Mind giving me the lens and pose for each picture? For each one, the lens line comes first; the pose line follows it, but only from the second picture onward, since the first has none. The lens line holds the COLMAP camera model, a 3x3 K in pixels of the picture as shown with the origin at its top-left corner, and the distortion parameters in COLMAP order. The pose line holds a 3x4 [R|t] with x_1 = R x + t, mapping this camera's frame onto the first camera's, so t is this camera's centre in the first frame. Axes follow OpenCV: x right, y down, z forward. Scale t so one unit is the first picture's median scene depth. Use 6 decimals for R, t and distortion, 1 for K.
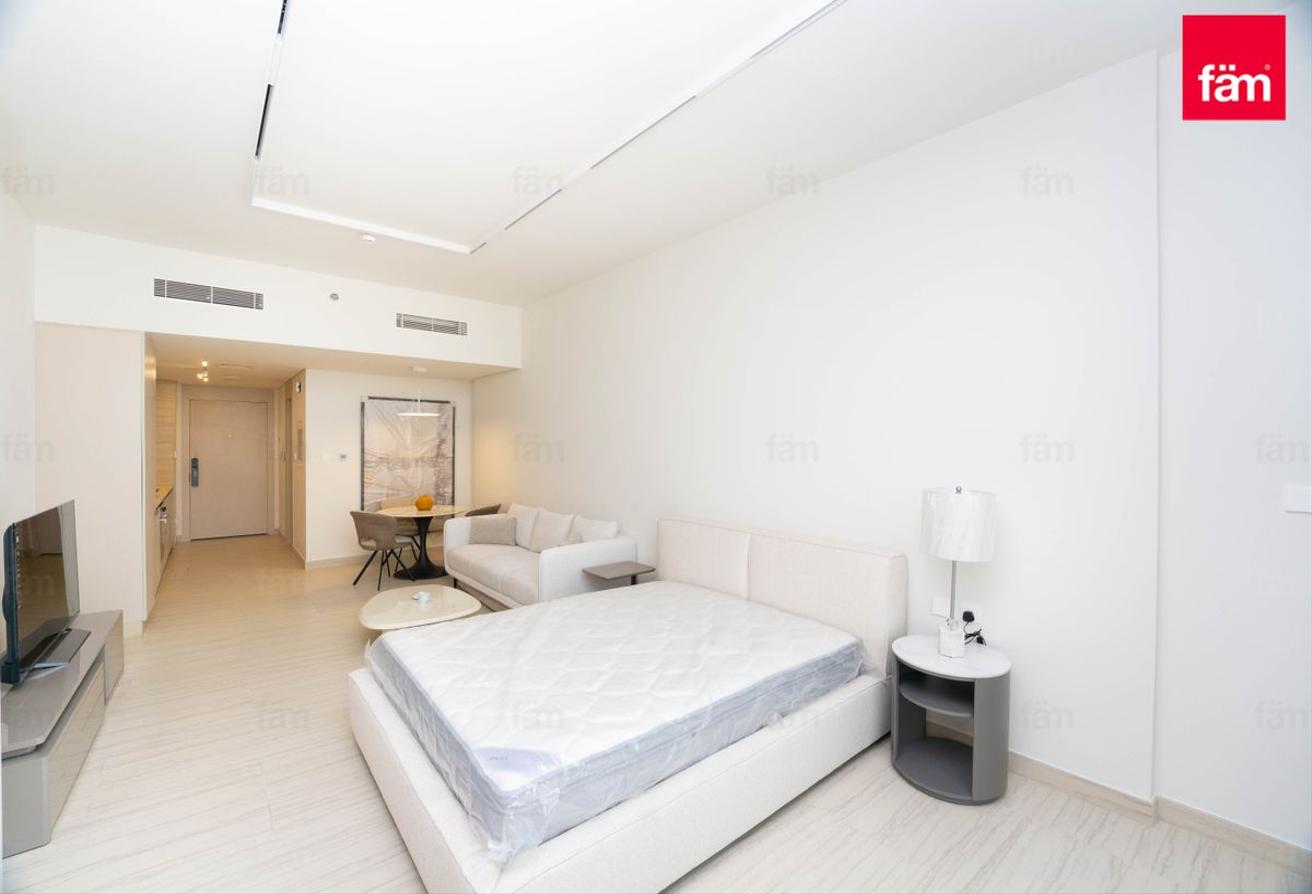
lens RADIAL K [[533.3, 0, 651.3], [0, 533.3, 447.2], [0, 0, 1]] dist [-0.020275, 0.000172]
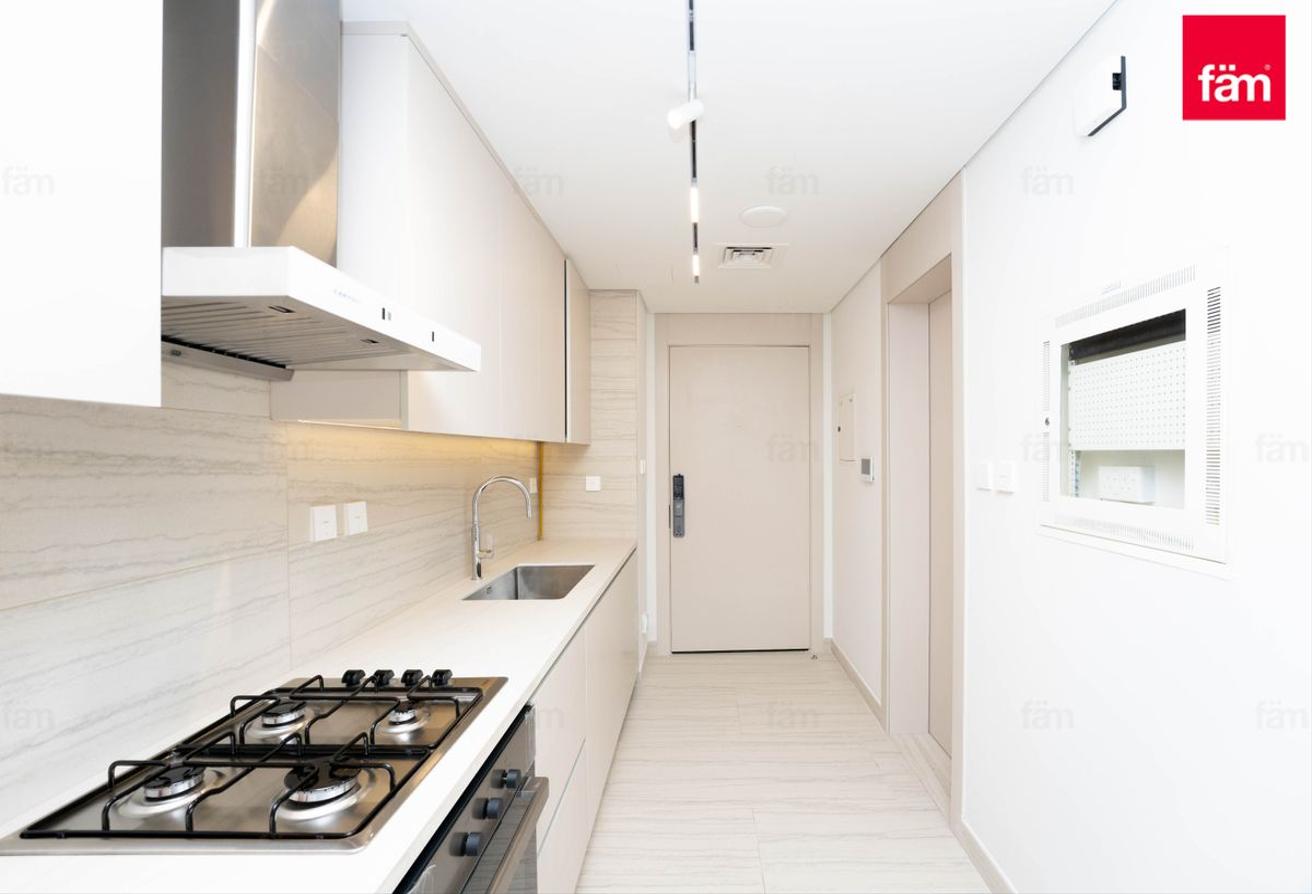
lens RADIAL K [[533.3, 0, 651.3], [0, 533.3, 447.2], [0, 0, 1]] dist [-0.020275, 0.000172]
pose [[0.711528, -0.007099, -0.702622, -0.797464], [0.005707, 0.999974, -0.004325, -0.001293], [0.702635, -0.000932, 0.711550, 0.930252]]
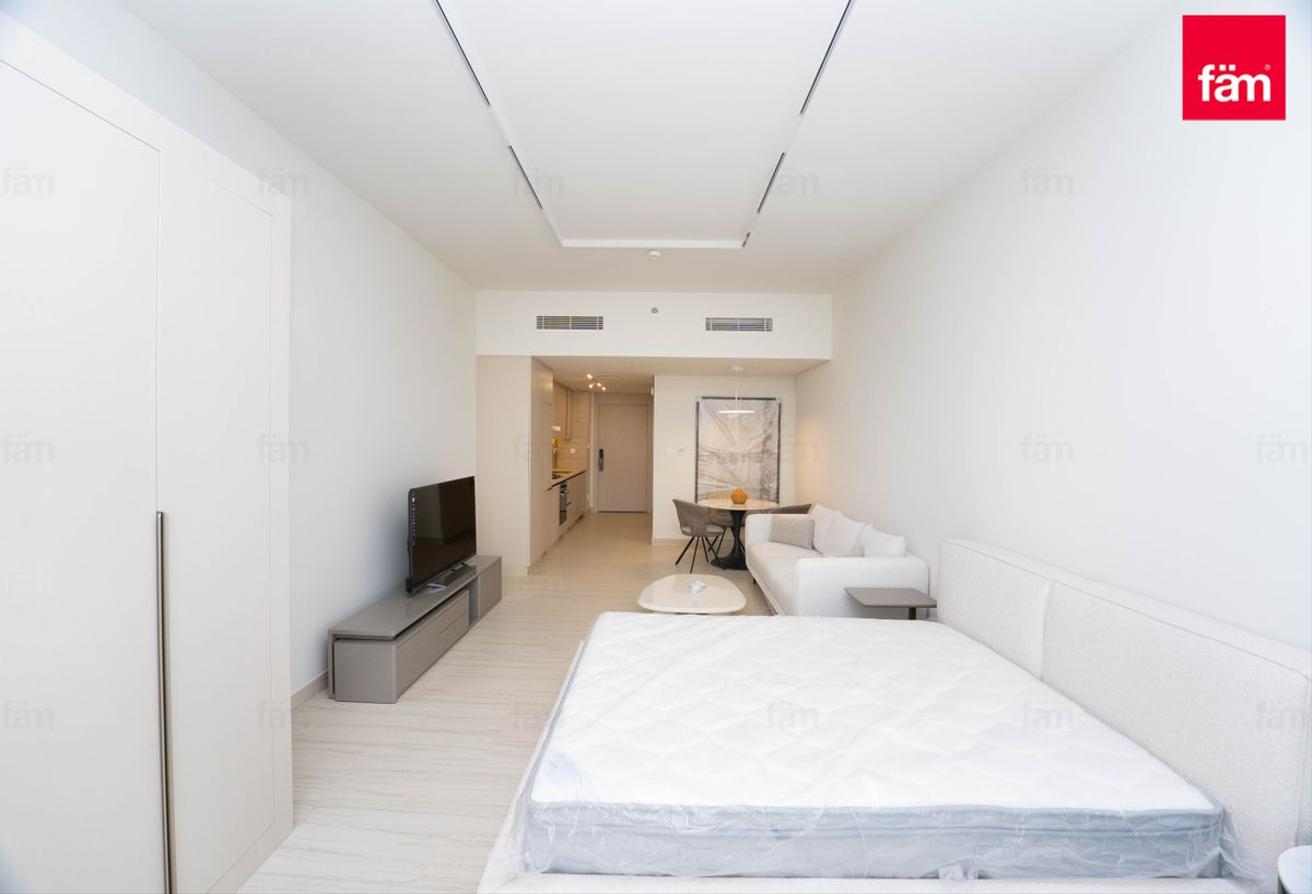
lens RADIAL K [[533.3, 0, 651.3], [0, 533.3, 447.2], [0, 0, 1]] dist [-0.020275, 0.000172]
pose [[0.763435, 0.018281, -0.645626, 0.118192], [-0.013602, 0.999833, 0.012227, -0.002534], [0.645741, -0.000553, 0.763556, 0.093673]]
